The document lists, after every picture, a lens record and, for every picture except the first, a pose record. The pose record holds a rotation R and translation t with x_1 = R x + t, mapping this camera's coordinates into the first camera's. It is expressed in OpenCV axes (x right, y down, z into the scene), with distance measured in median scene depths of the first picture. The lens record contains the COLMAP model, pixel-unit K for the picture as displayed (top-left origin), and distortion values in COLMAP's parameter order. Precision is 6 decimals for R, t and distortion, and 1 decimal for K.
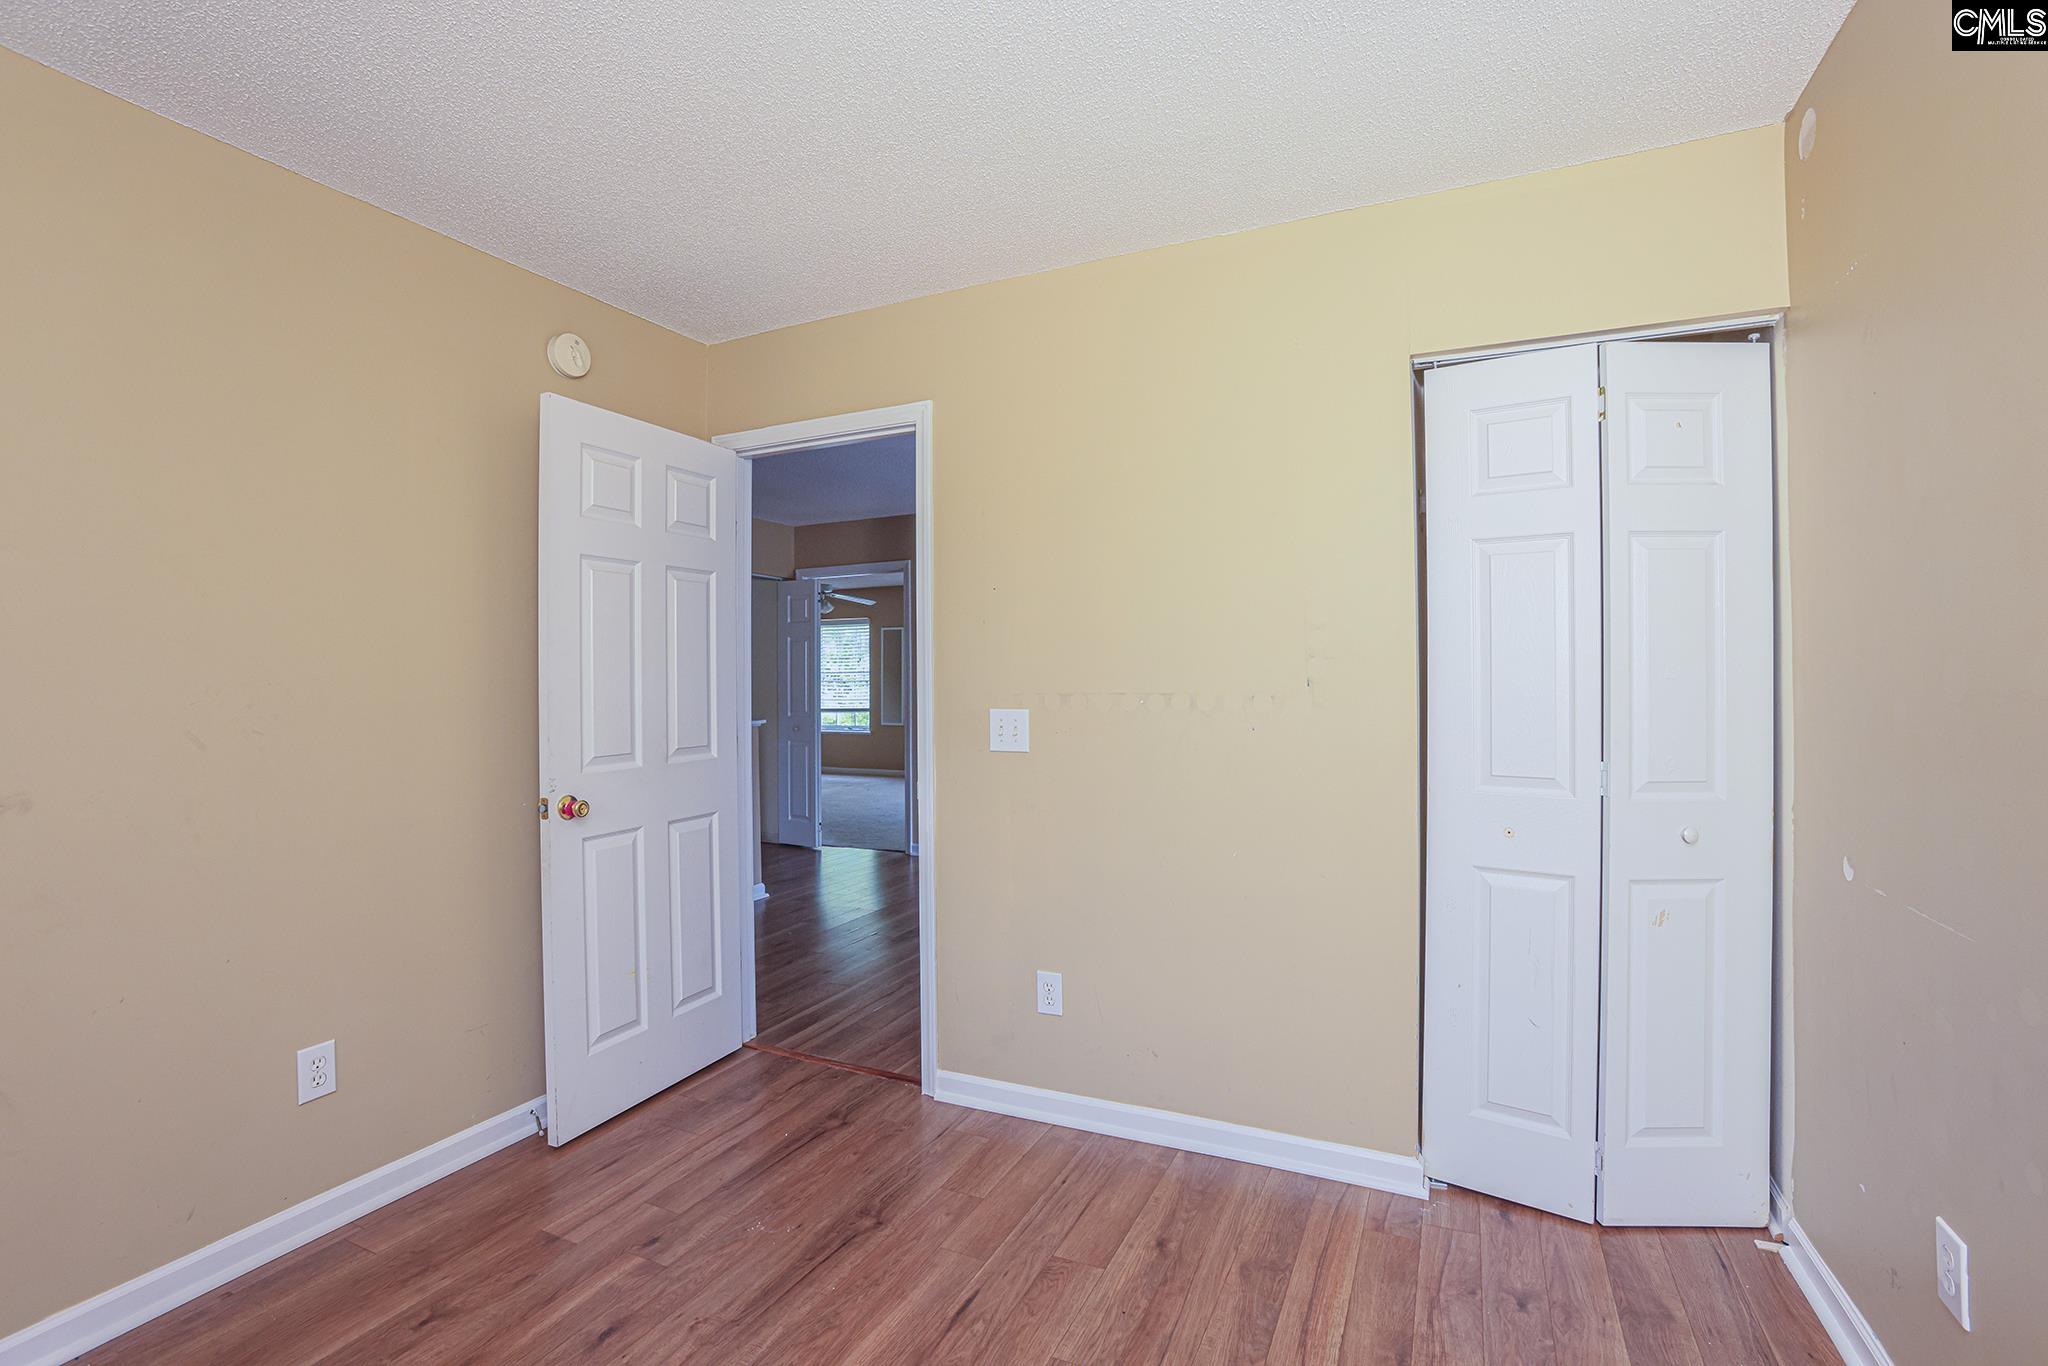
lens RADIAL K [[932.9, 0, 1027.6], [0, 932.9, 671.7], [0, 0, 1]] dist [-0.077390, 0.031847]
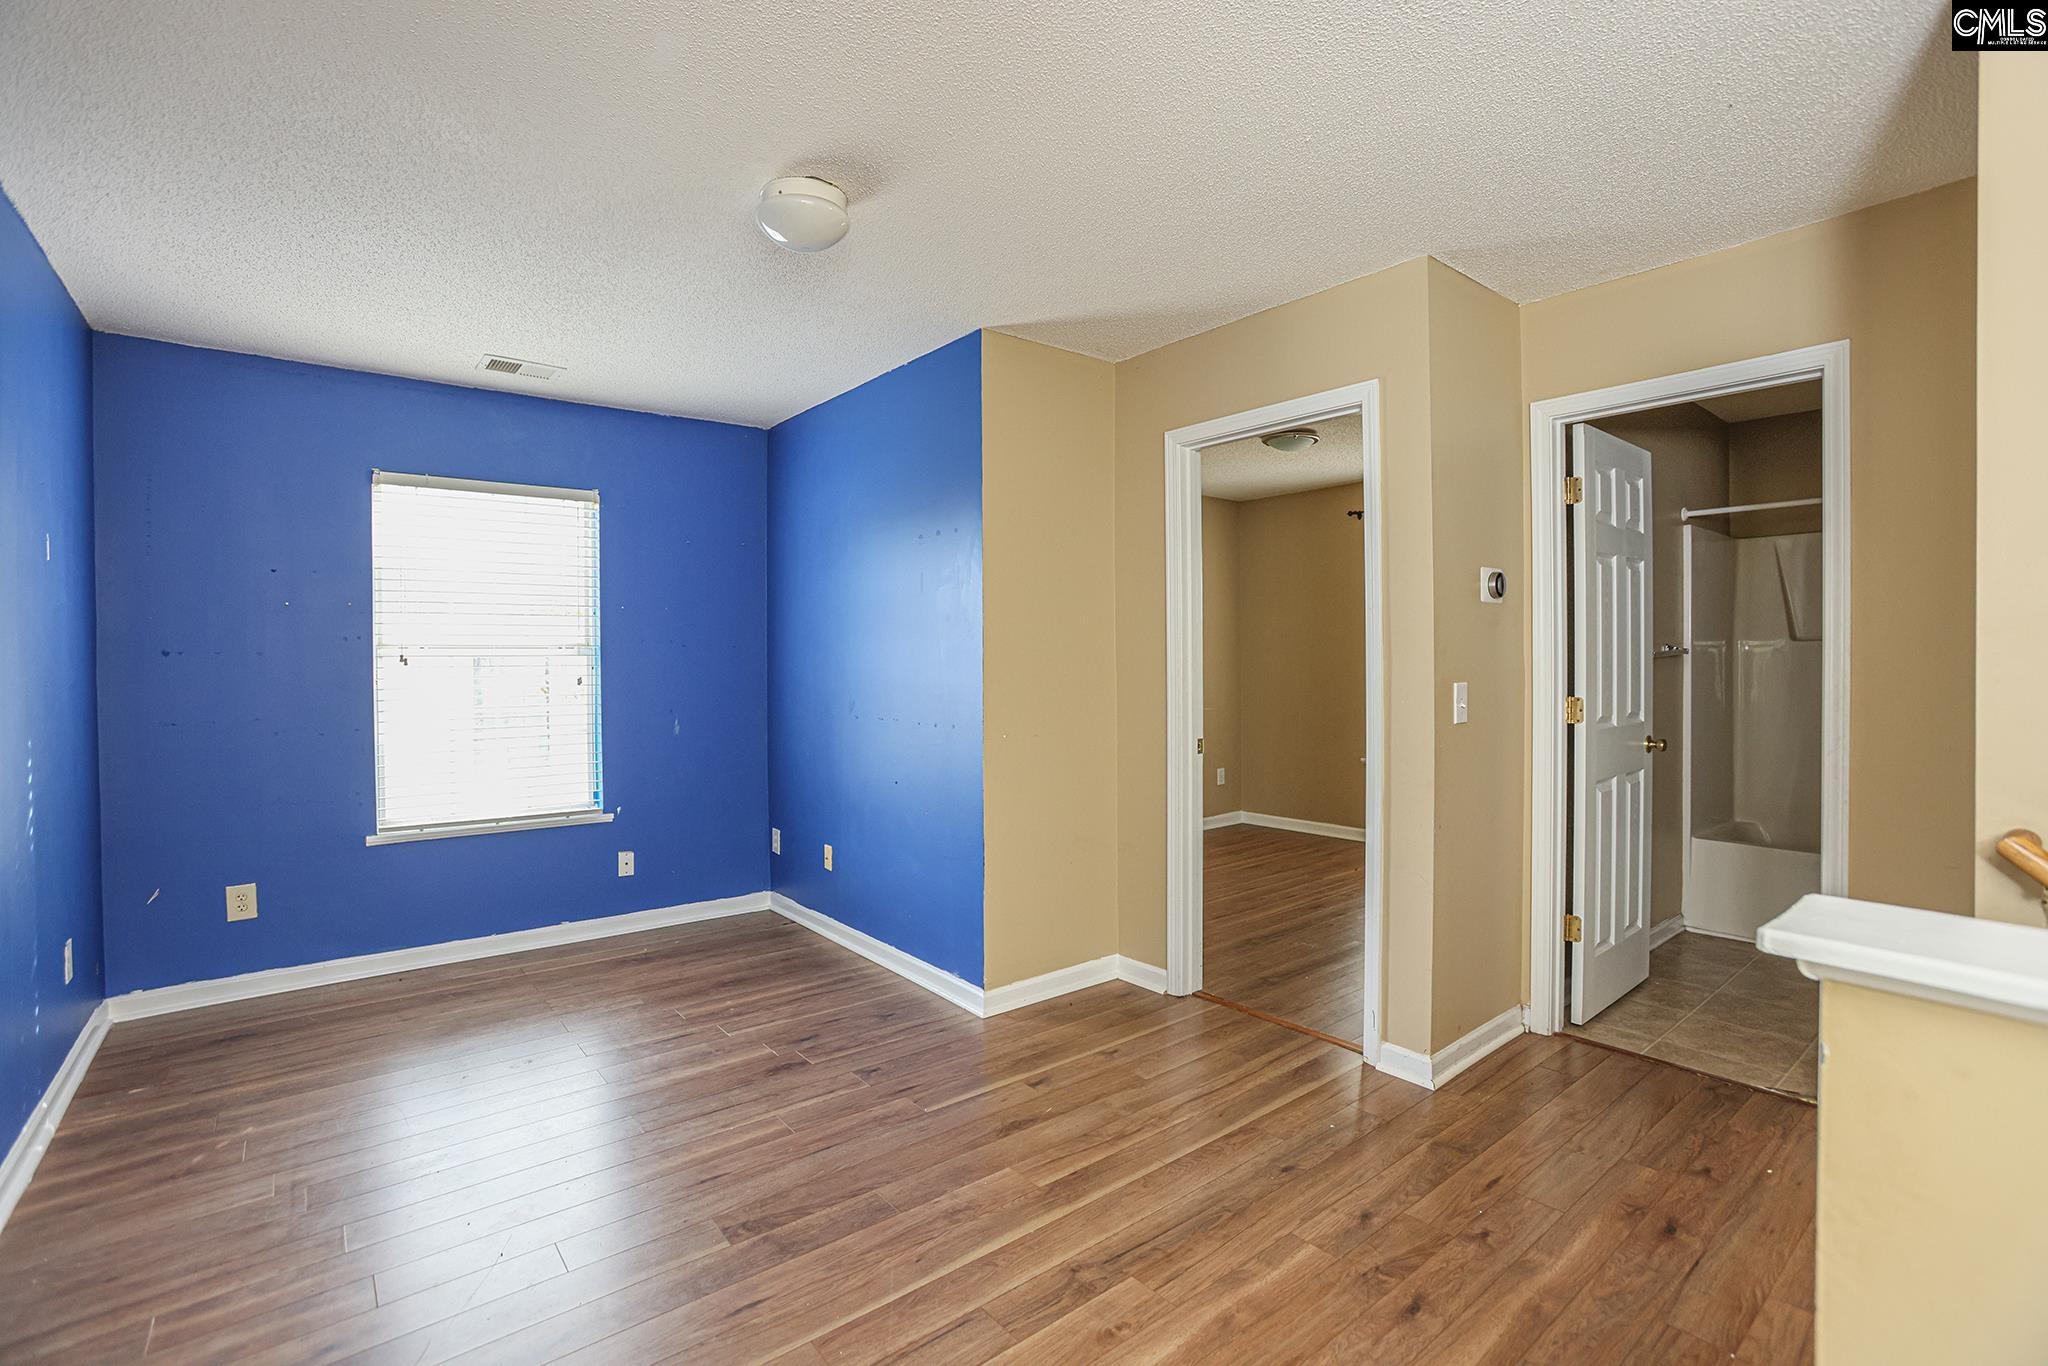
lens RADIAL K [[932.9, 0, 1027.6], [0, 932.9, 671.7], [0, 0, 1]] dist [-0.077390, 0.031847]
pose [[-0.899332, 0.006440, 0.437219, -0.553573], [0.008759, 0.999956, 0.003288, 0.021520], [-0.437178, 0.006787, -0.899349, 2.719764]]
